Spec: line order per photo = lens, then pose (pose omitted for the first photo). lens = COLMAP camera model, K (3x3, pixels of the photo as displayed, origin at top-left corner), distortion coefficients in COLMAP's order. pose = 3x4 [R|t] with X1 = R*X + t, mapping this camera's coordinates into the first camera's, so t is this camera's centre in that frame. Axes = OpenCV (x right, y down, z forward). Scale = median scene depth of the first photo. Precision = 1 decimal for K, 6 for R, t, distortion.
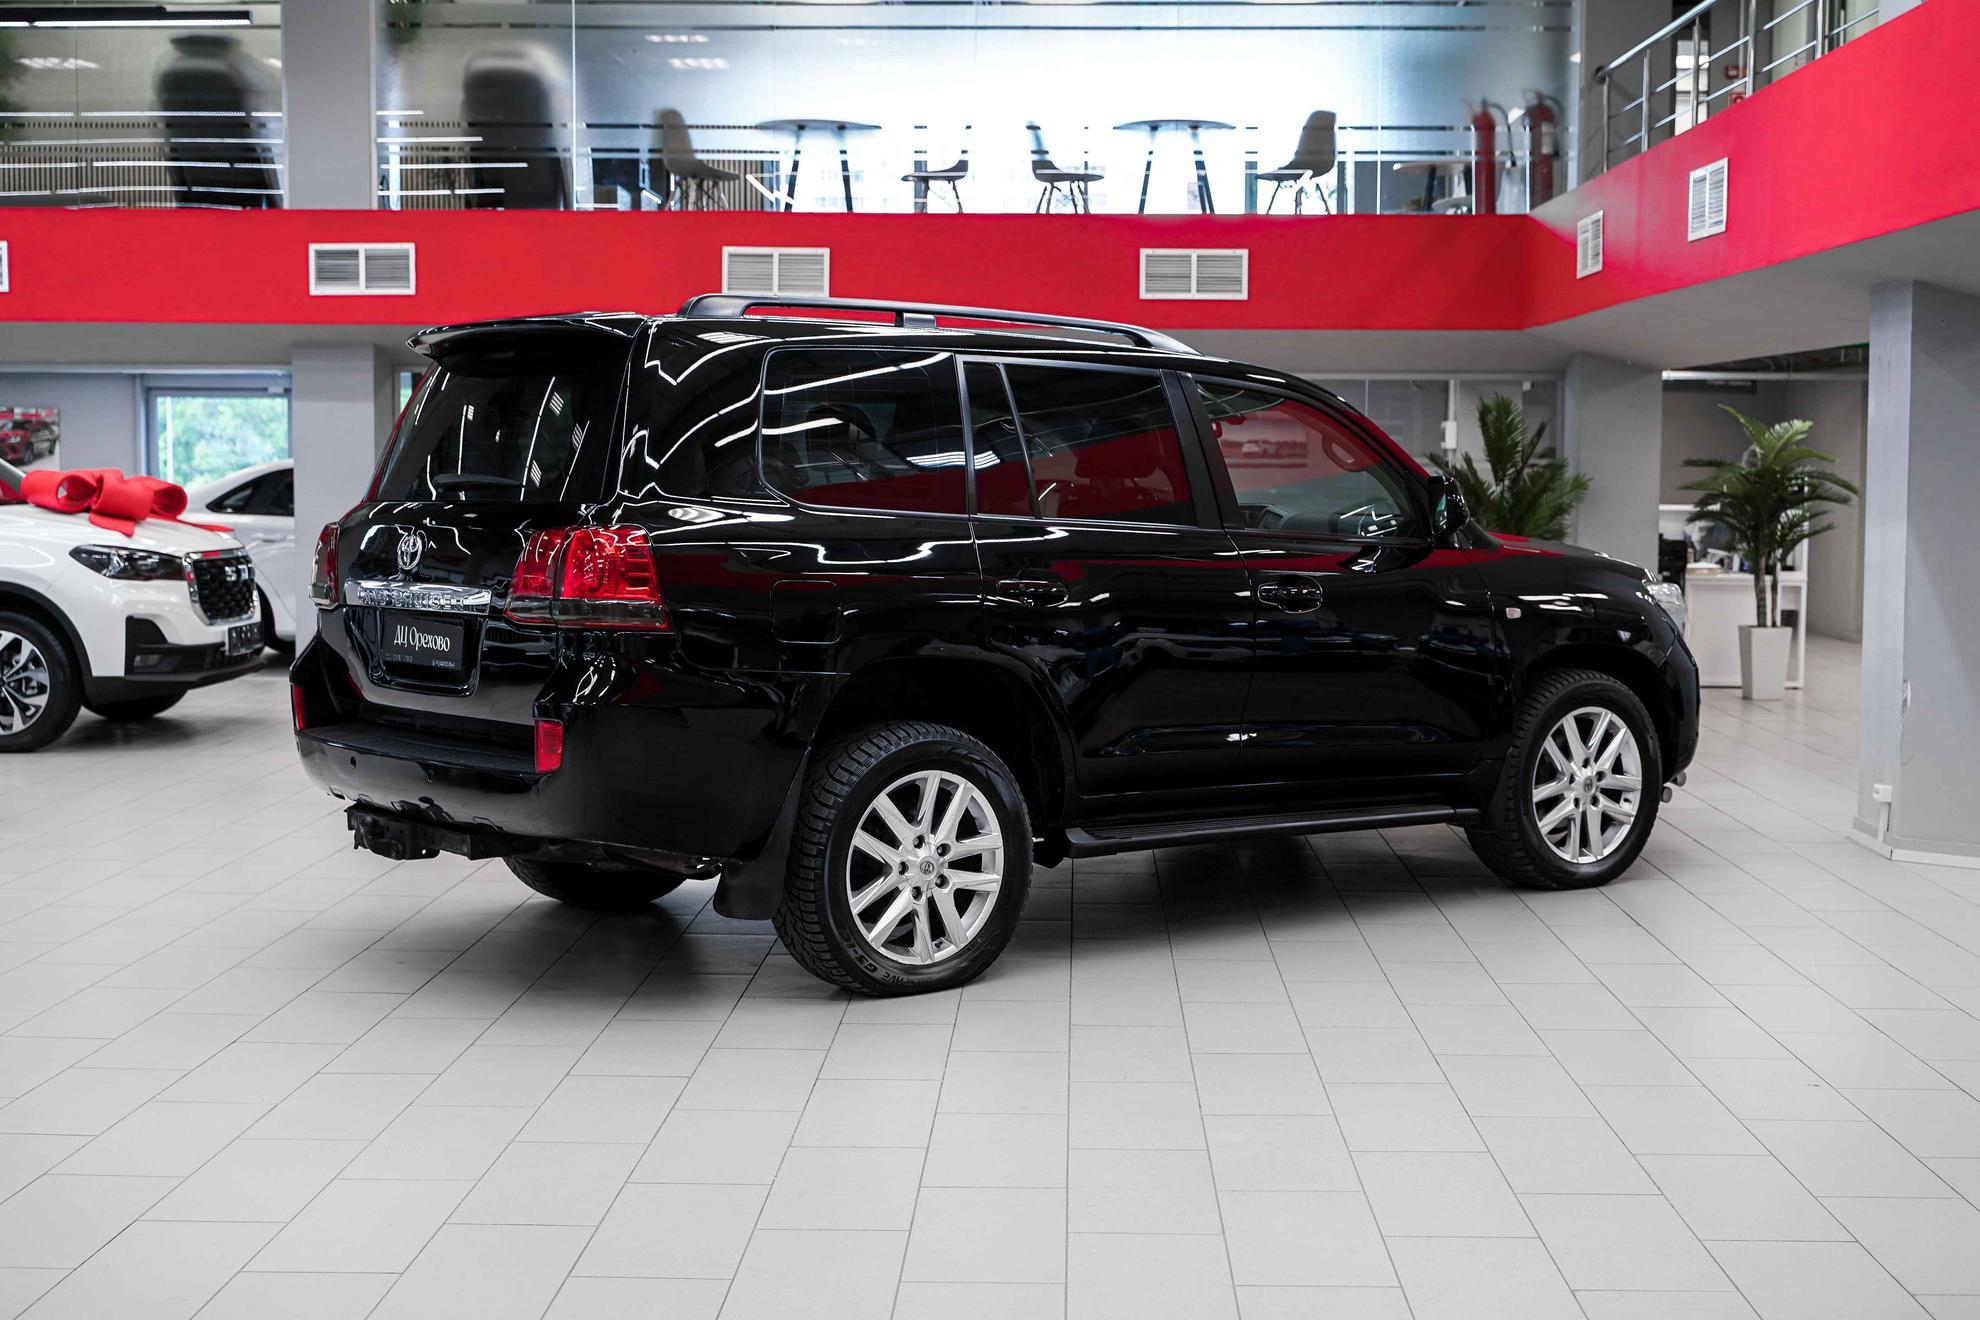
lens RADIAL K [[2441.6, 0, 1012.1], [0, 2441.6, 653.0], [0, 0, 1]] dist [-0.006812, 0.000000]
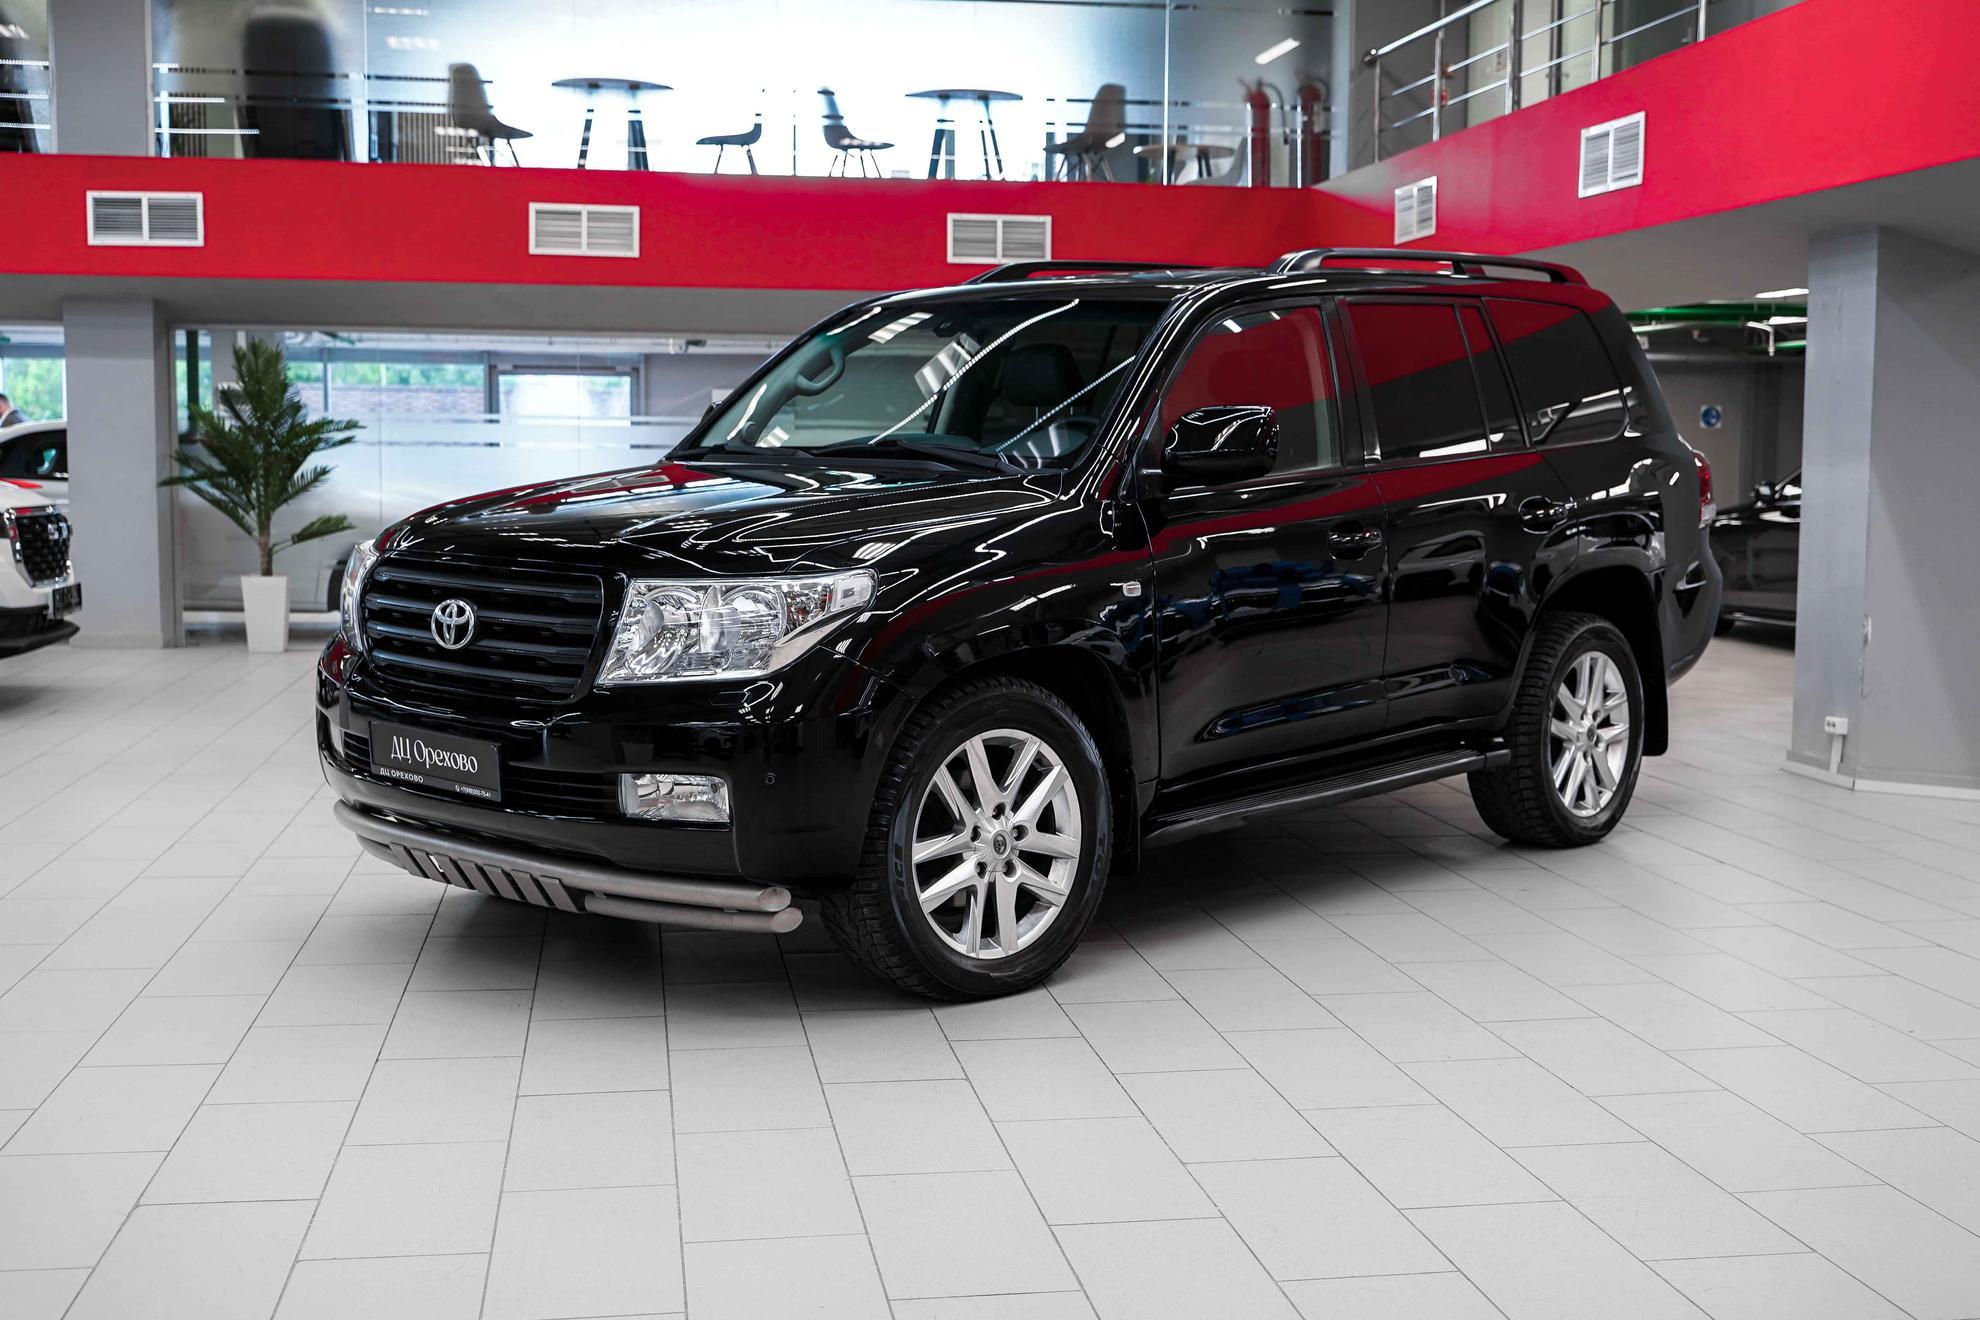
lens RADIAL K [[2239.7, 0, 985.5], [0, 2239.7, 657.0], [0, 0, 1]] dist [-0.010098, 0.000000]
pose [[0.984935, -0.014048, 0.172352, -0.092403], [0.011943, 0.999841, 0.013247, 0.006627], [-0.172511, -0.010989, 0.984946, 0.075755]]
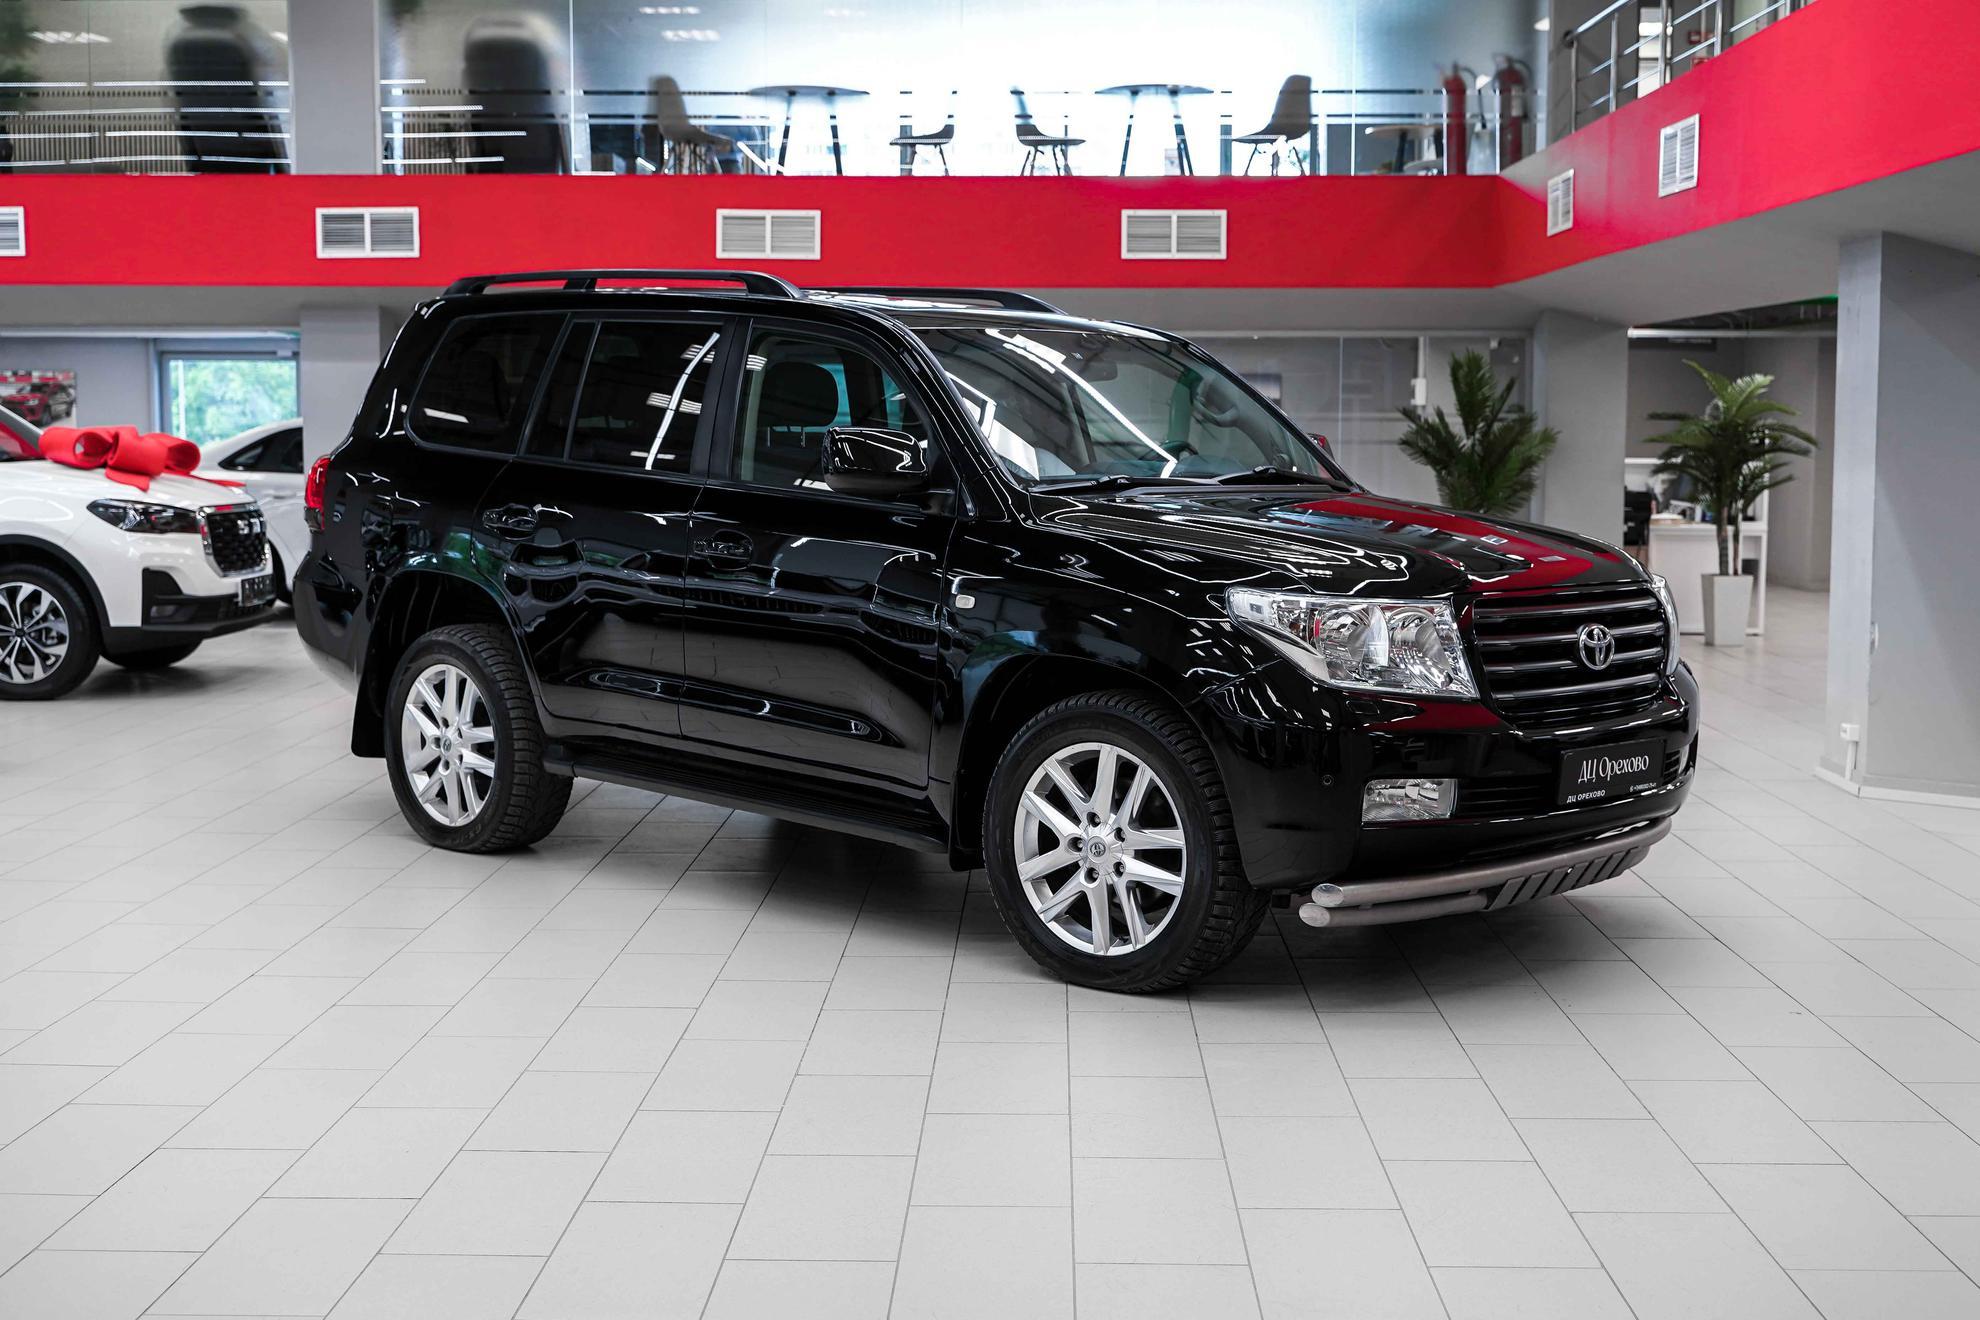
lens RADIAL K [[2343.5, 0, 986.2], [0, 2343.5, 652.0], [0, 0, 1]] dist [-0.006361, 0.000000]
pose [[0.999991, -0.003324, -0.002549, -0.002806], [0.003371, 0.999819, 0.018699, 0.002266], [0.002487, -0.018707, 0.999822, 0.007199]]
